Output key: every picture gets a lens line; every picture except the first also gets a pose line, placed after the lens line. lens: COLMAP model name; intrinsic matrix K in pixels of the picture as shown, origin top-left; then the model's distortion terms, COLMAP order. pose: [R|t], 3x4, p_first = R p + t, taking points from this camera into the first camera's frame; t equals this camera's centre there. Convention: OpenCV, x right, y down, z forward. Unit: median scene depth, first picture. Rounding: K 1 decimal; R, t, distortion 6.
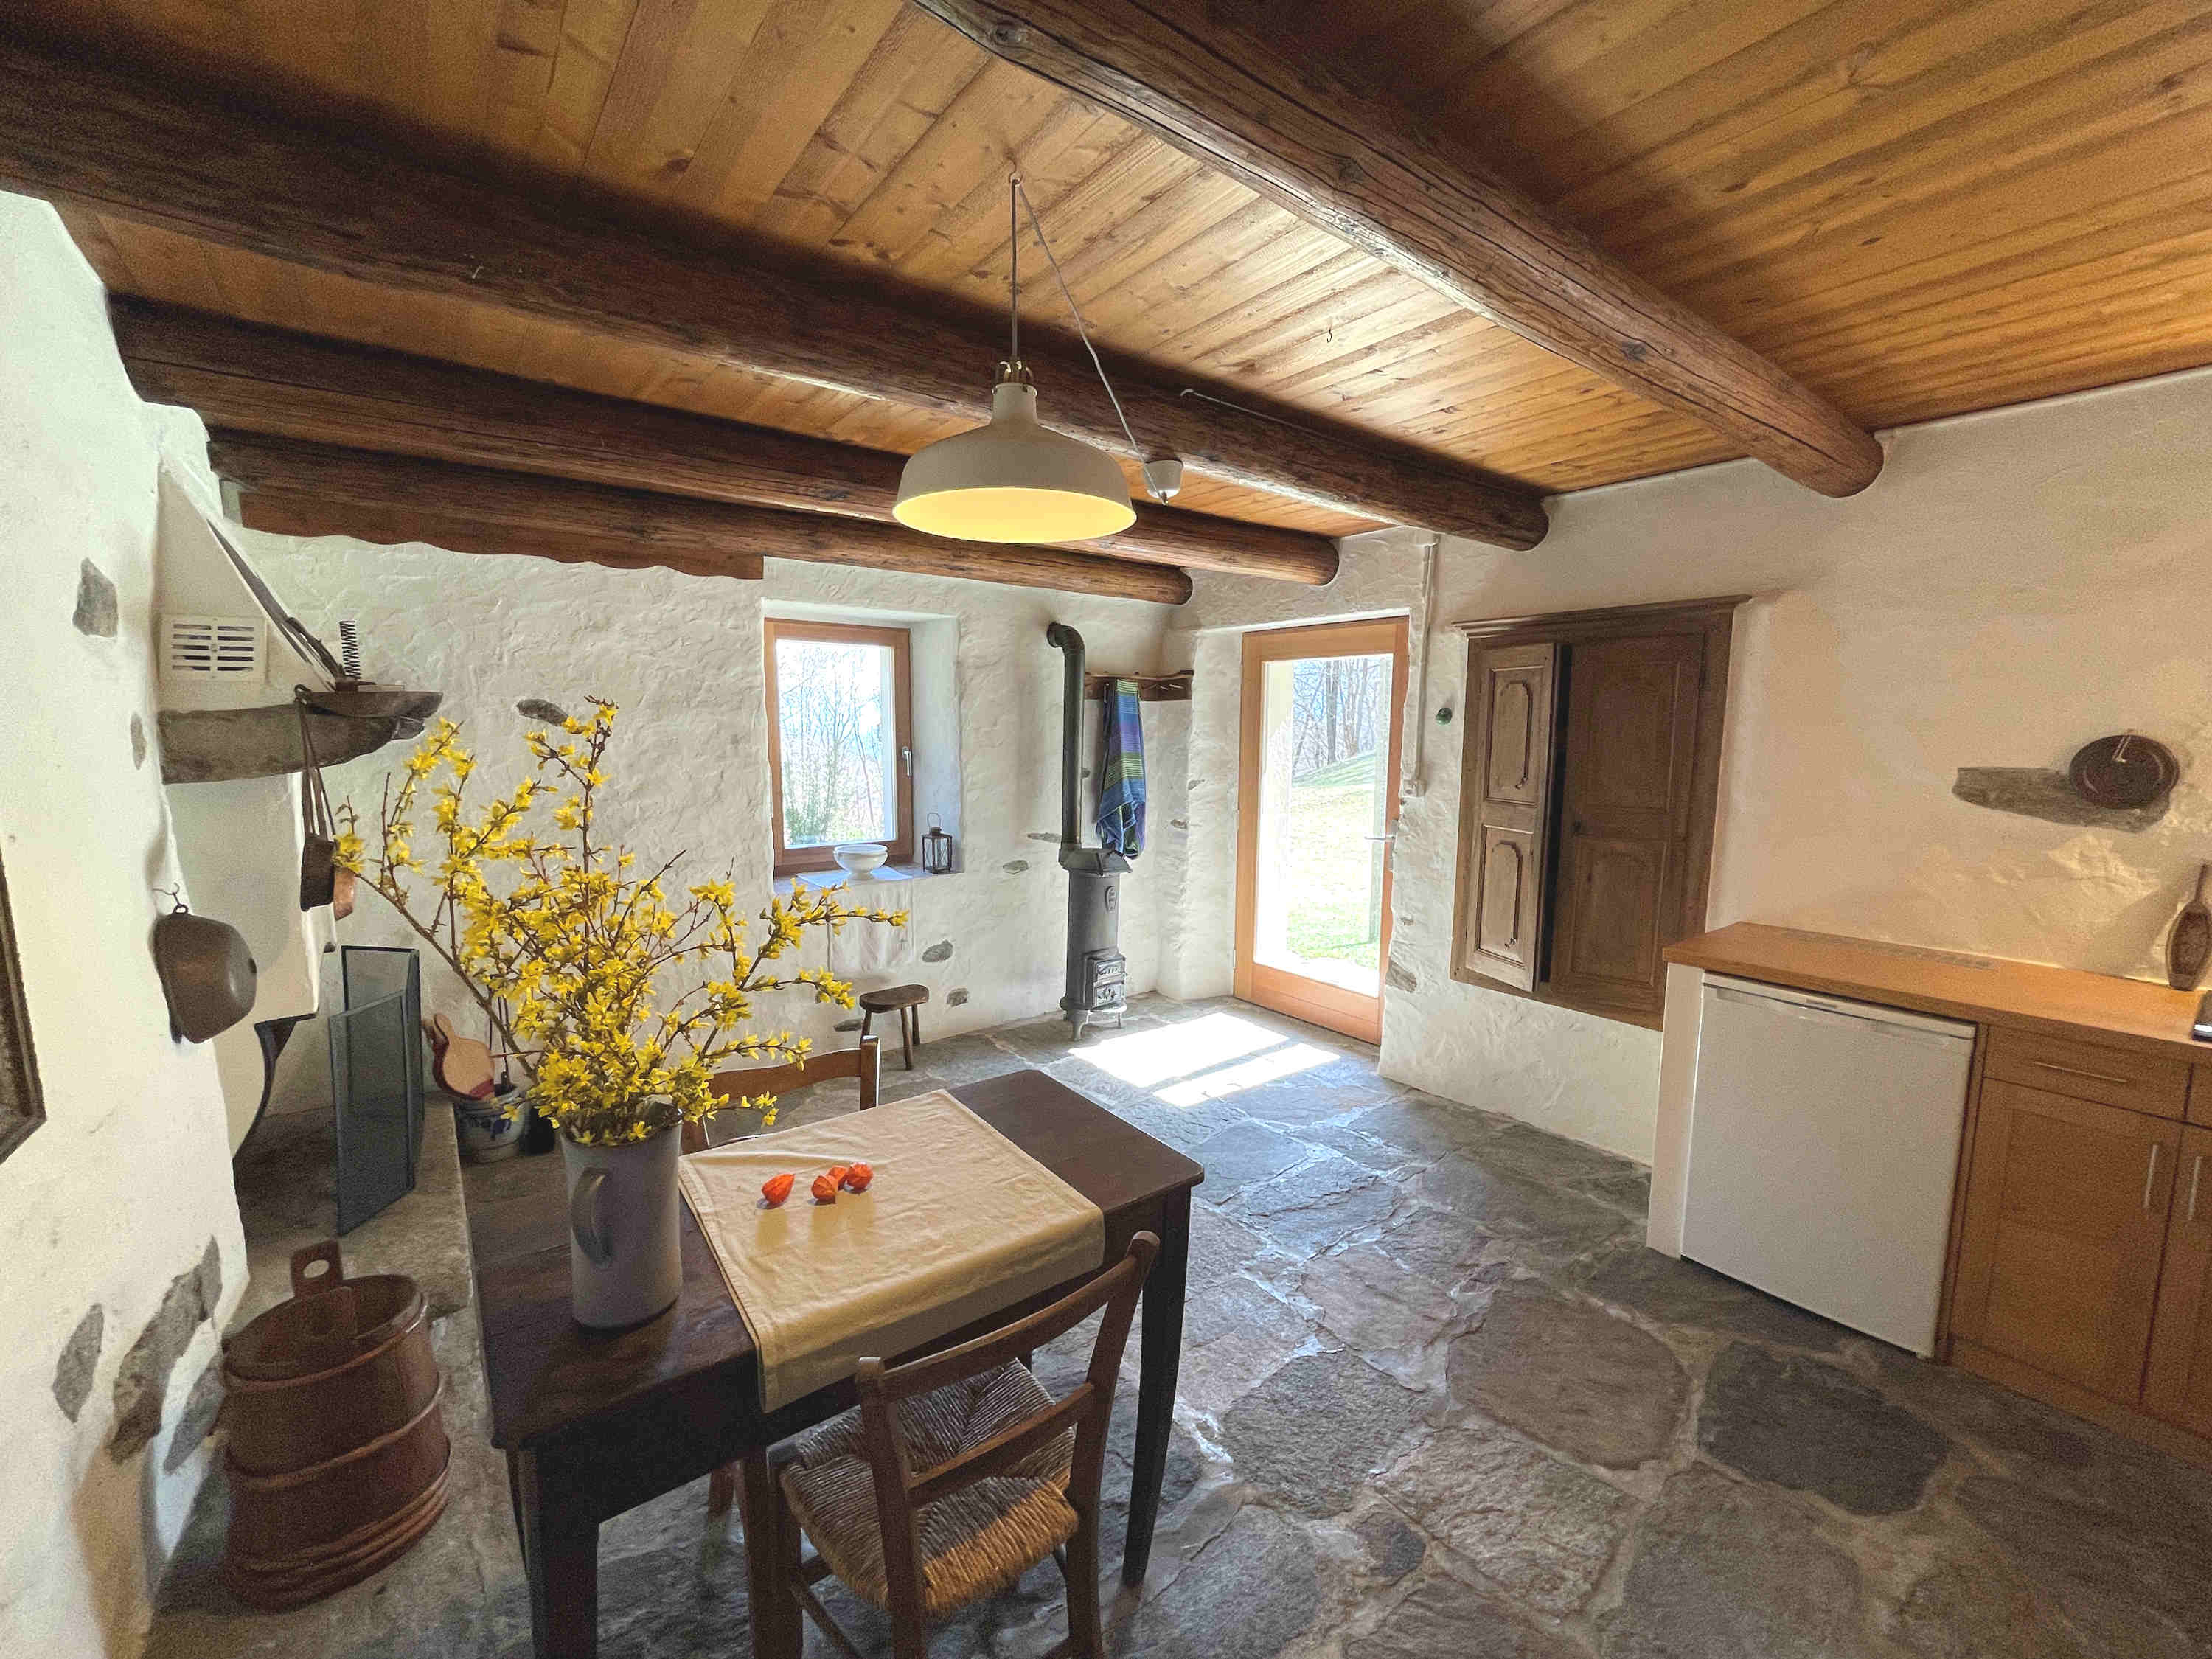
lens RADIAL K [[894.8, 0, 1107.8], [0, 894.8, 828.3], [0, 0, 1]] dist [-0.001620, -0.000332]
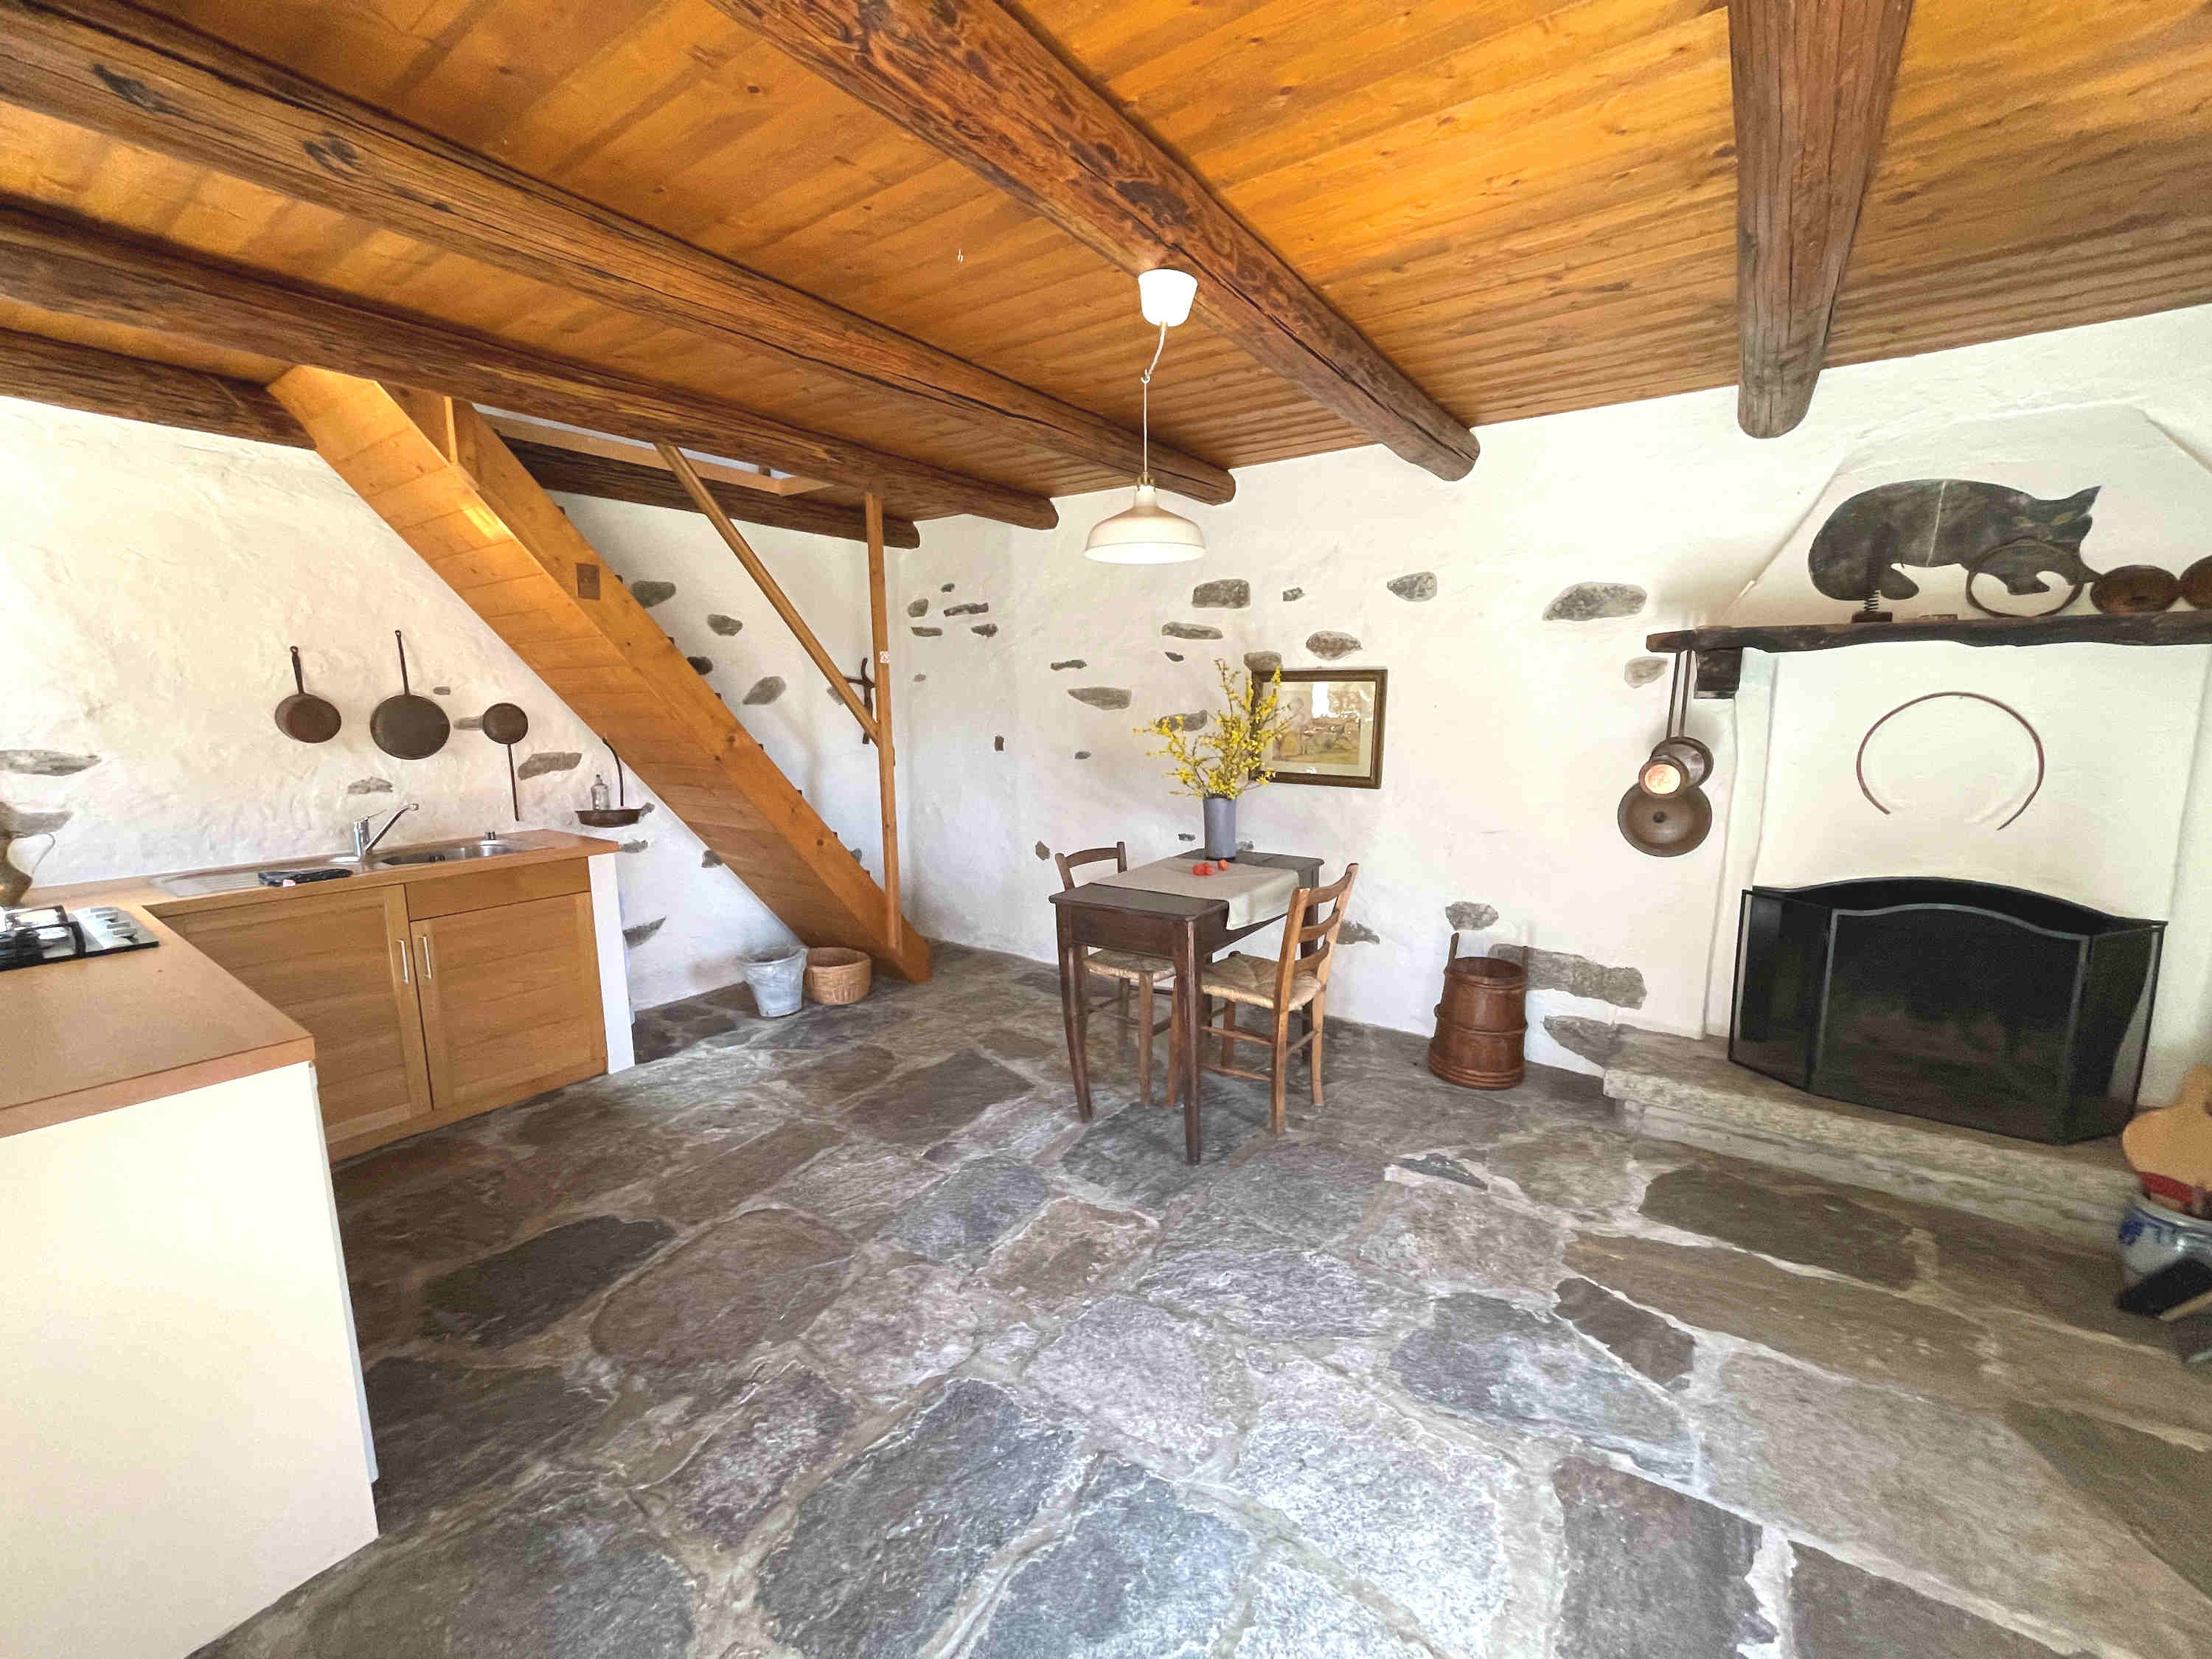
lens RADIAL K [[894.8, 0, 1107.8], [0, 894.8, 828.3], [0, 0, 1]] dist [-0.001620, -0.000332]
pose [[-0.959326, 0.040896, -0.279323, 0.315305], [-0.031482, 0.967781, 0.249816, -0.150446], [0.280540, 0.248448, -0.927130, 1.692775]]
